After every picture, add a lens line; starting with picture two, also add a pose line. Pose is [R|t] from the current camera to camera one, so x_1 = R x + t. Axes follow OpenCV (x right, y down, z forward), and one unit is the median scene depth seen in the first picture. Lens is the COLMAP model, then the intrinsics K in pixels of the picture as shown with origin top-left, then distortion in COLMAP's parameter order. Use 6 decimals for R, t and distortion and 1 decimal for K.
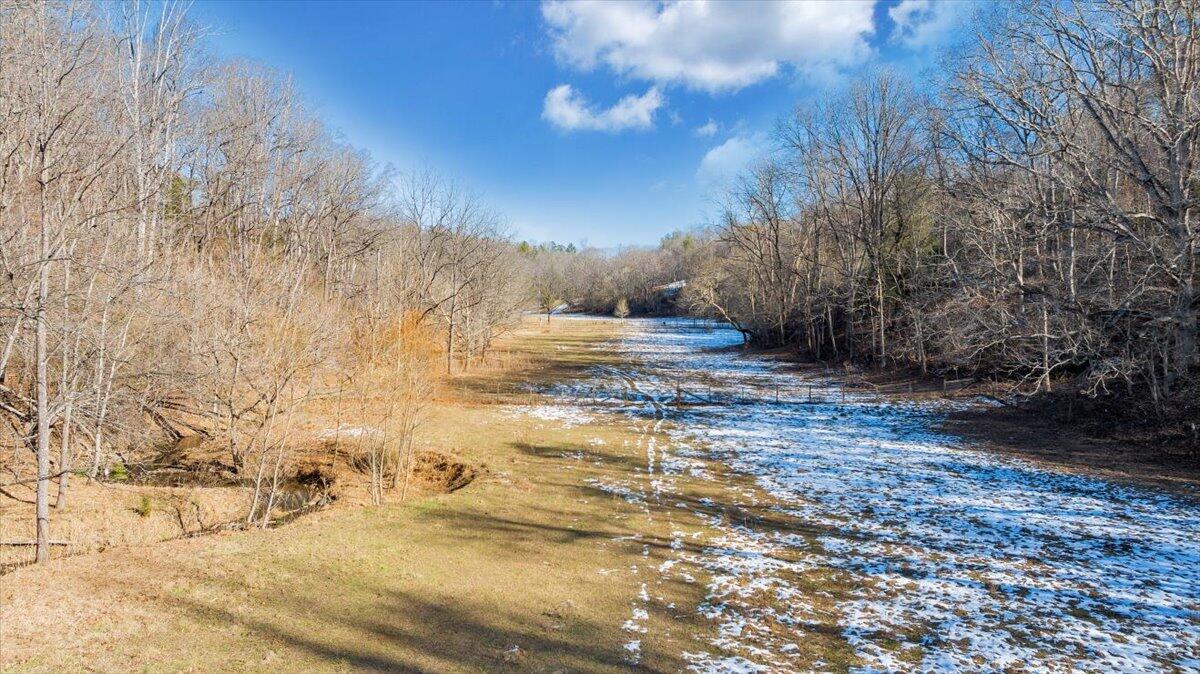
lens RADIAL K [[850.7, 0, 602.4], [0, 850.7, 338.3], [0, 0, 1]] dist [-0.020939, 0.015602]
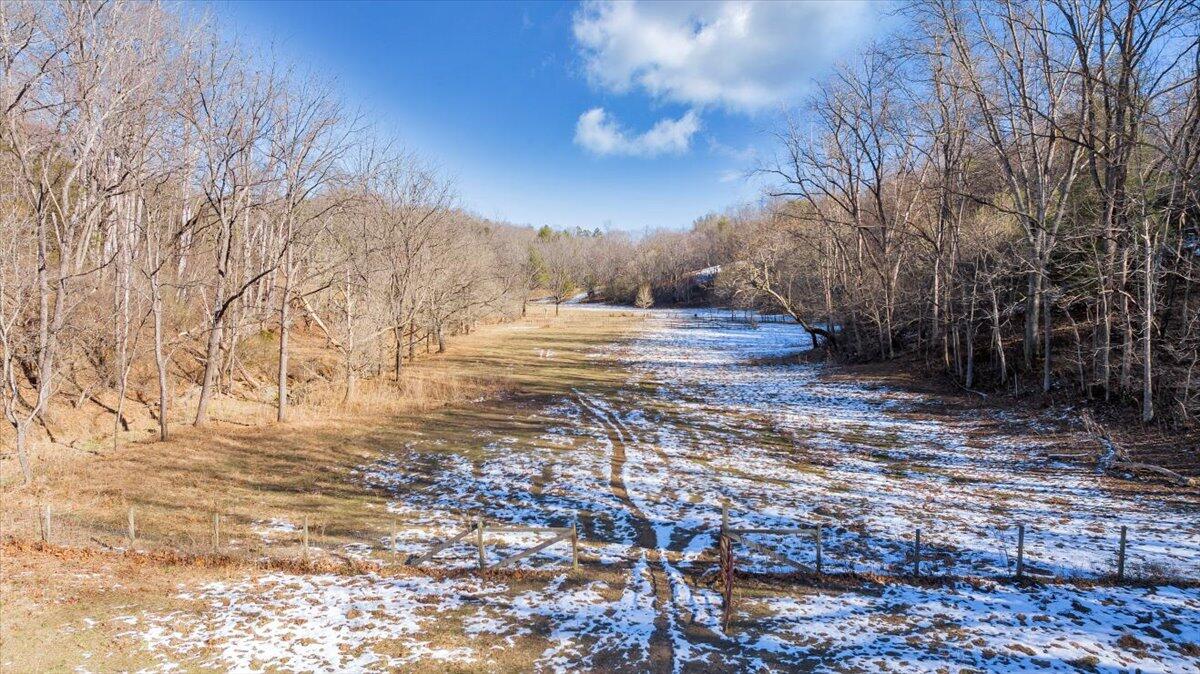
lens RADIAL K [[850.7, 0, 596.9], [0, 850.7, 336.9], [0, 0, 1]] dist [-0.020939, 0.015602]
pose [[0.998998, 0.002248, -0.044705, 0.022387], [-0.001752, 0.999937, 0.011120, -0.009285], [0.044728, -0.011031, 0.998938, 0.277193]]
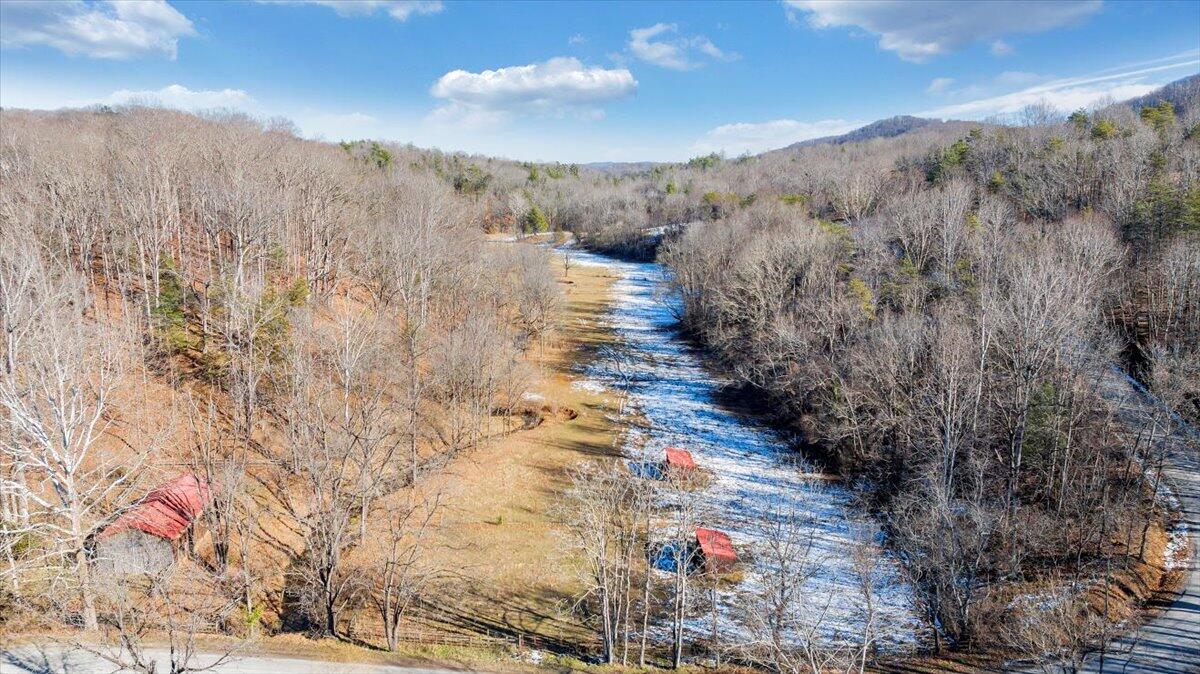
lens RADIAL K [[850.7, 0, 599.3], [0, 850.7, 338.5], [0, 0, 1]] dist [-0.020939, 0.015602]
pose [[0.999914, -0.012773, -0.002813, -0.006999], [0.013046, 0.989407, 0.144578, -0.201426], [0.000937, -0.144602, 0.989489, -0.761489]]
